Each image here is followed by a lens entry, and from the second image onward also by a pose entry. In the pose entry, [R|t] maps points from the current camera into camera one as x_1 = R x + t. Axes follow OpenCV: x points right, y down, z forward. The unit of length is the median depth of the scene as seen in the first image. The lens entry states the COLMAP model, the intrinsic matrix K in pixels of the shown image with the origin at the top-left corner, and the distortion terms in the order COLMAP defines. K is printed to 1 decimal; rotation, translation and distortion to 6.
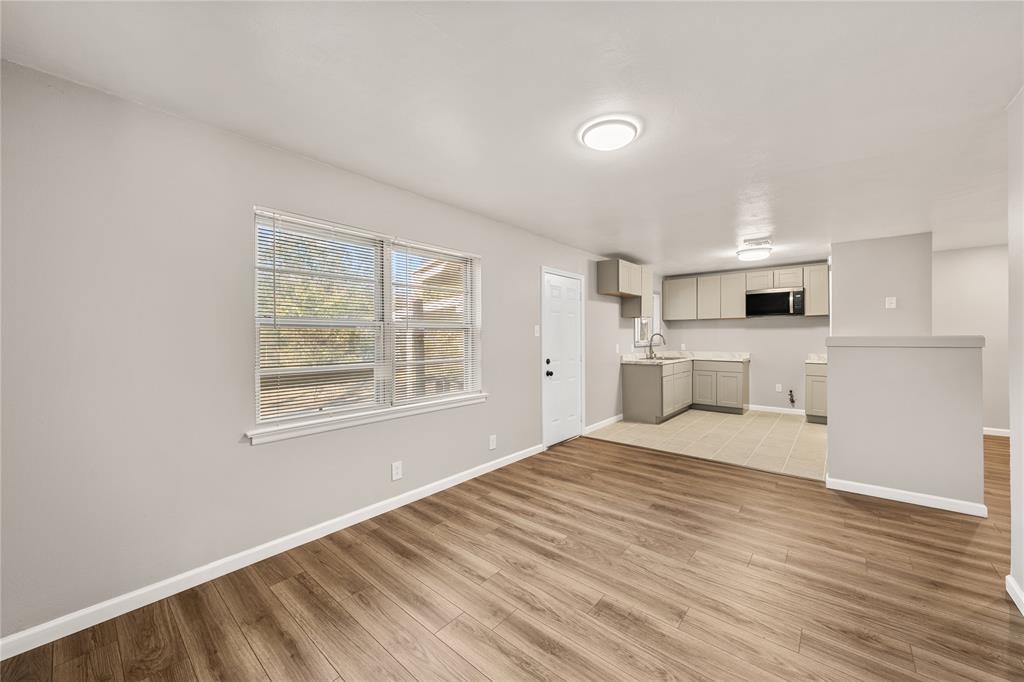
lens RADIAL K [[380.2, 0, 512.0], [0, 380.2, 341.0], [0, 0, 1]] dist [0.000121, -0.000038]
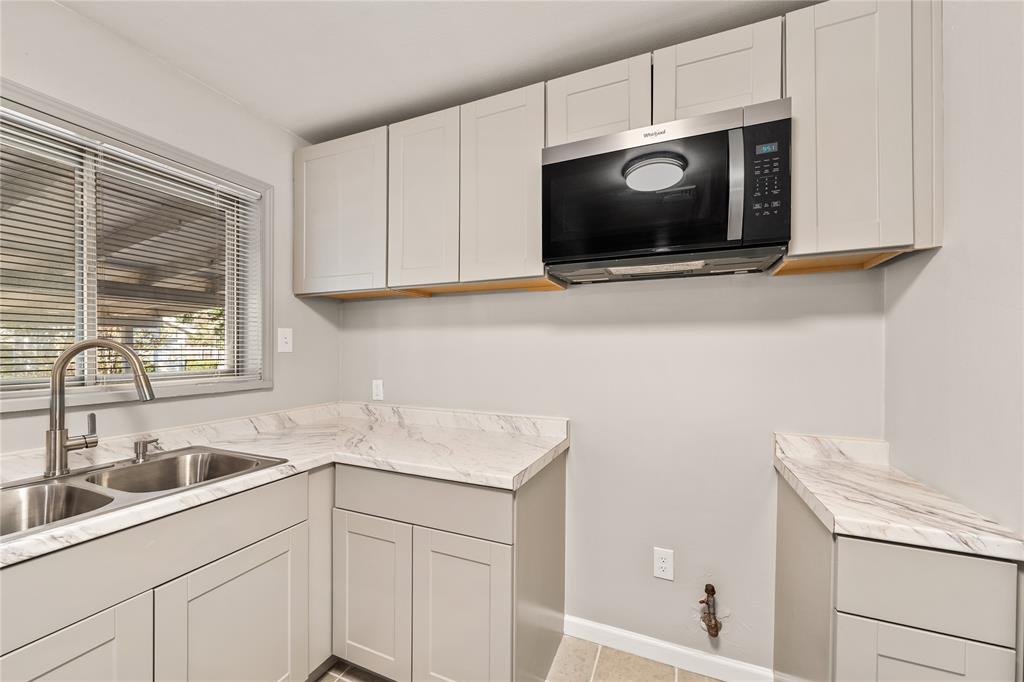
lens RADIAL K [[387.5, 0, 518.6], [0, 387.5, 349.6], [0, 0, 1]] dist [-0.000484, -0.000041]
pose [[0.951823, 0.007702, 0.306550, 0.832018], [-0.004490, 0.999927, -0.011182, -0.021632], [-0.306614, 0.009267, 0.951789, 1.228860]]
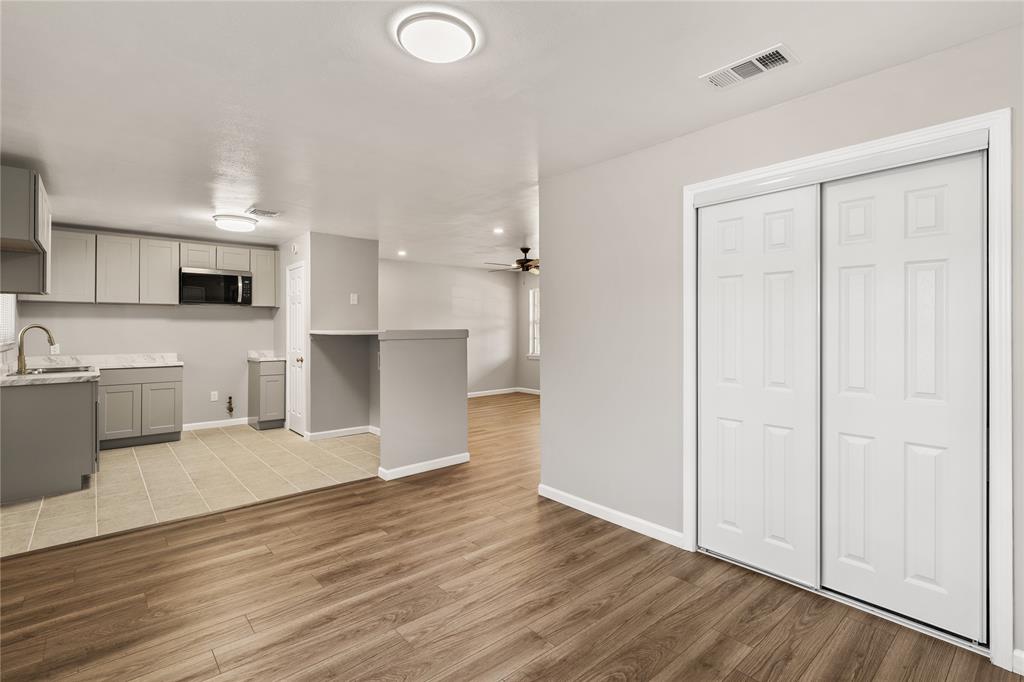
lens RADIAL K [[481.9, 0, 511.0], [0, 481.9, 324.6], [0, 0, 1]] dist [-0.000822, -0.000107]
pose [[0.148733, 0.012376, 0.988800, -0.305796], [0.012661, 0.999816, -0.014418, -0.003132], [-0.988796, 0.014664, 0.148549, 0.378899]]
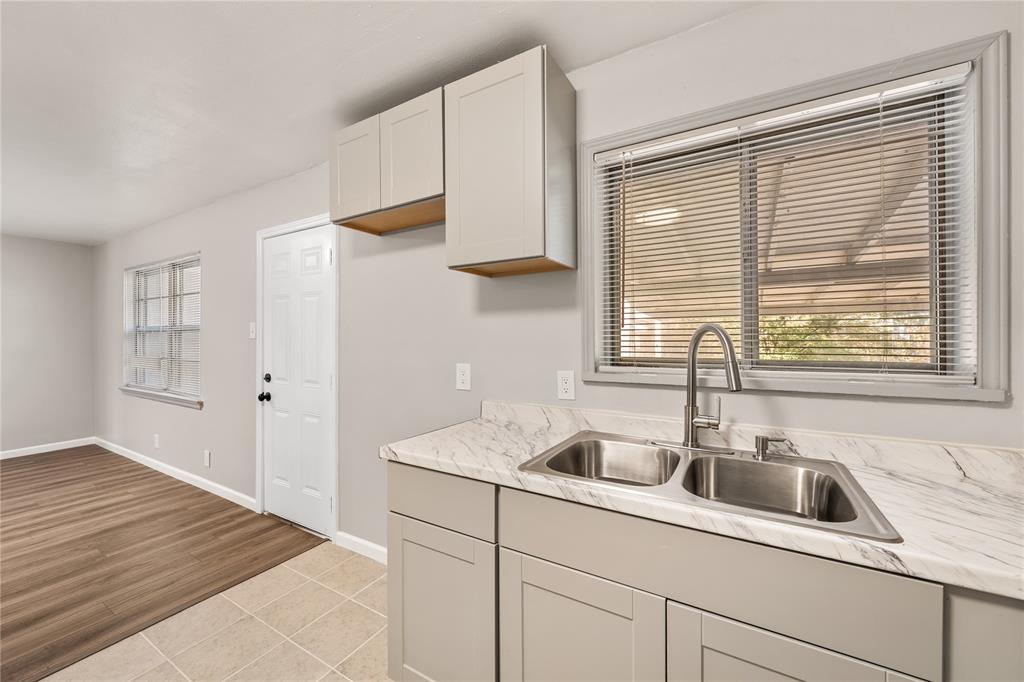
lens RADIAL K [[397.9, 0, 513.4], [0, 397.9, 337.0], [0, 0, 1]] dist [-0.001047, -0.000116]
pose [[0.177897, 0.005900, -0.984031, 0.892947], [-0.008119, 0.999957, 0.004528, -0.021244], [0.984016, 0.007183, 0.177938, 1.403002]]
